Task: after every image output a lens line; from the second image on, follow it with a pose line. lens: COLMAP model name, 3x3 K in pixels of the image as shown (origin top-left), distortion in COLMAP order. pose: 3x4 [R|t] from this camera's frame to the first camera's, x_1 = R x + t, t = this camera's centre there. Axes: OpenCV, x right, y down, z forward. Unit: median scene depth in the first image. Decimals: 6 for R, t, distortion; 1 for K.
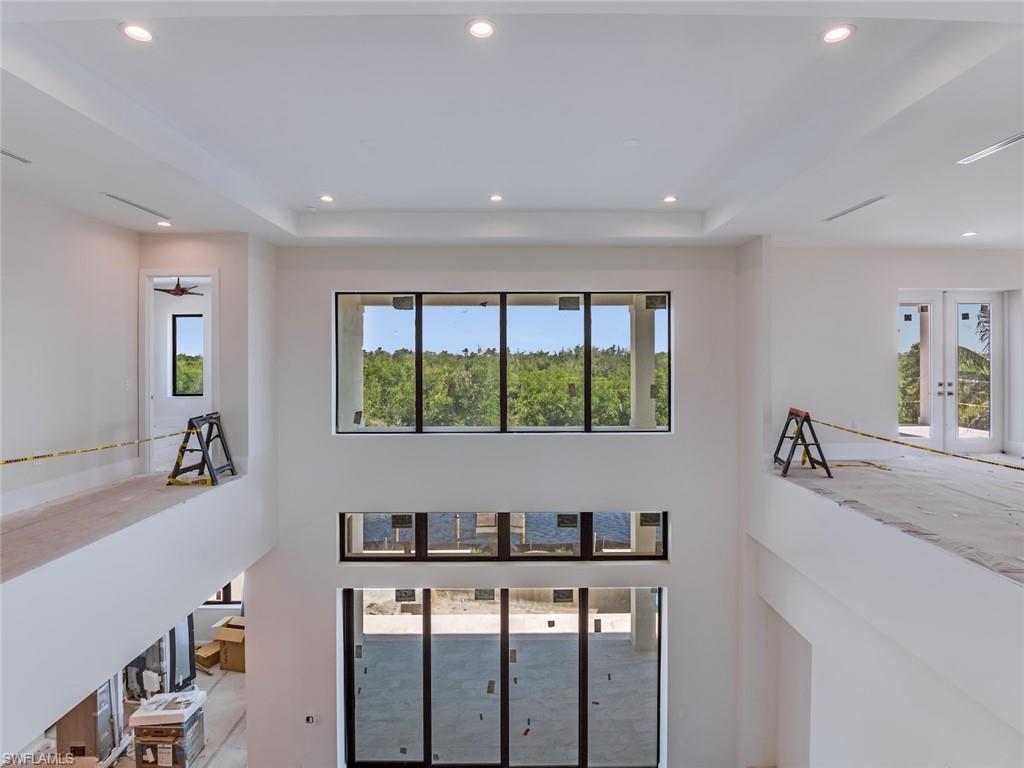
lens RADIAL K [[507.1, 0, 514.5], [0, 507.1, 360.7], [0, 0, 1]] dist [-0.019540, 0.000030]
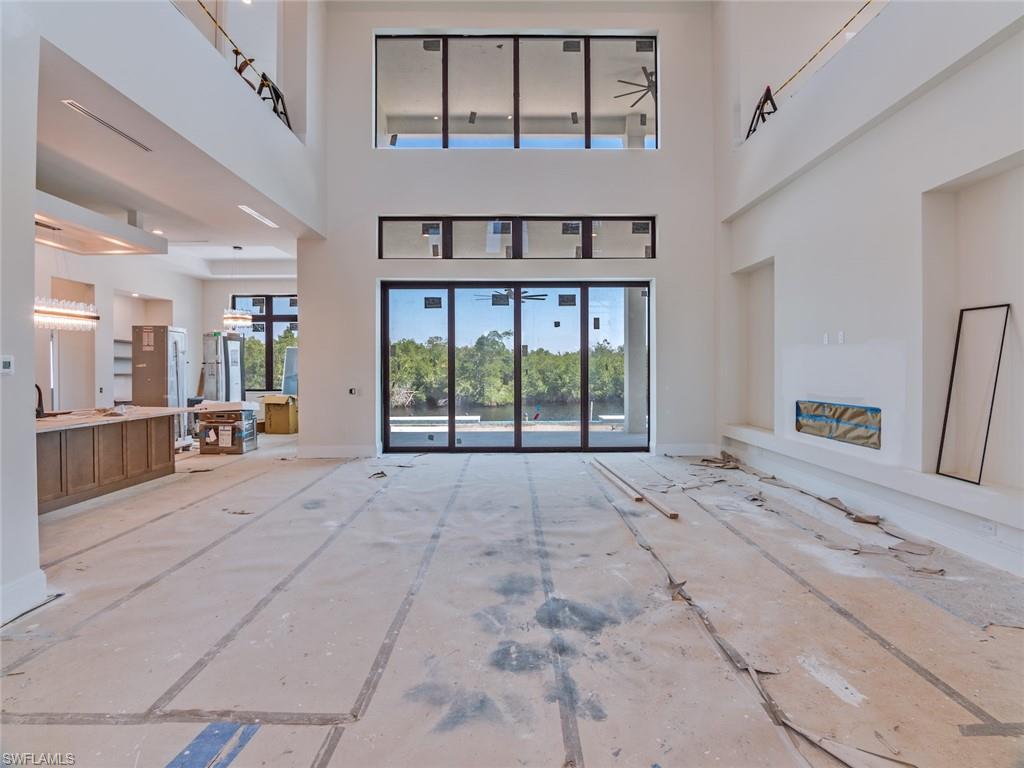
lens RADIAL K [[484.2, 0, 515.7], [0, 484.2, 371.4], [0, 0, 1]] dist [-0.002867, -0.015521]
pose [[0.999986, -0.002941, 0.004487, -0.030203], [0.002929, 0.999992, 0.002866, 0.645458], [-0.004496, -0.002853, 0.999986, -0.132462]]
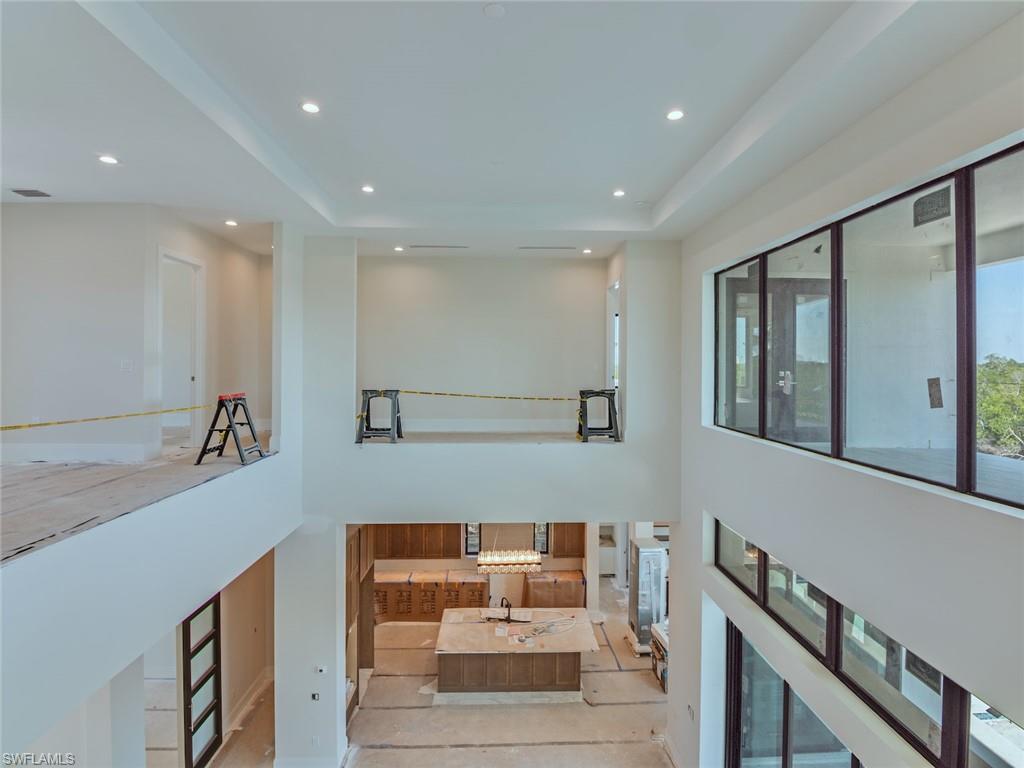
lens RADIAL K [[507.1, 0, 514.5], [0, 507.1, 360.7], [0, 0, 1]] dist [-0.019540, 0.000030]
pose [[0.027258, -0.008510, -0.999592, 0.560226], [-0.008697, 0.999924, -0.008750, 0.036369], [0.999591, 0.008932, 0.027181, 0.600761]]
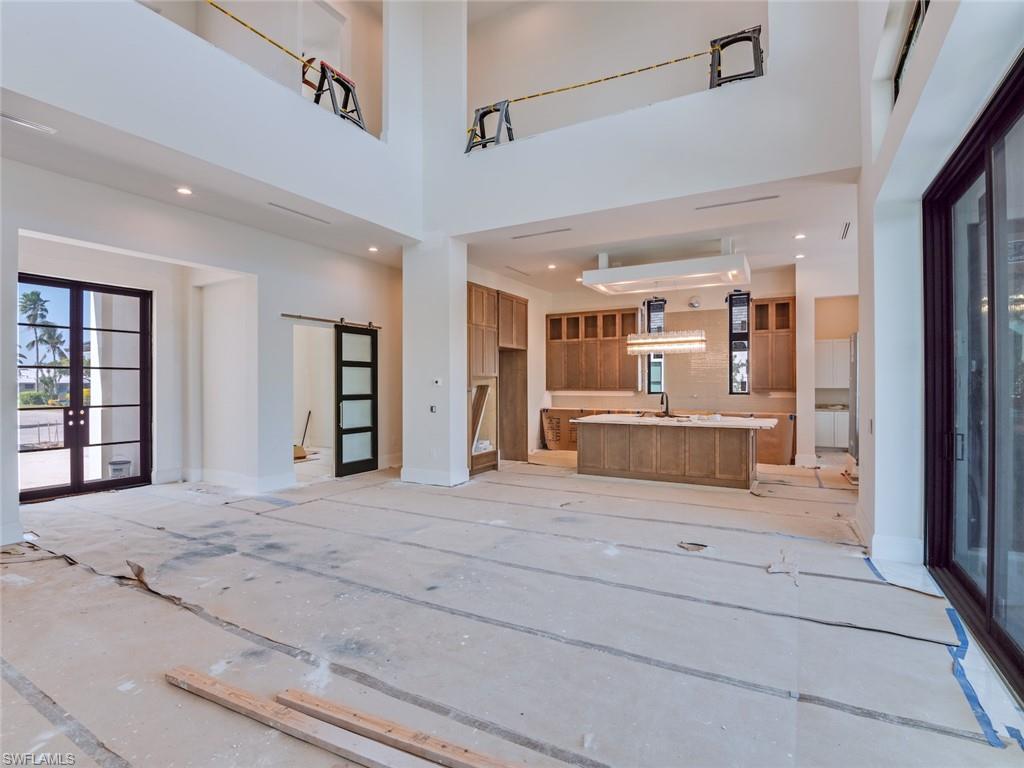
lens RADIAL K [[510.6, 0, 512.0], [0, 510.6, 384.0], [0, 0, 1]] dist [-0.013058, -0.000877]
pose [[-0.495745, 0.006671, -0.868443, 0.372181], [-0.001751, 0.999961, 0.008681, 0.635241], [0.868467, 0.005825, -0.495713, 0.891025]]
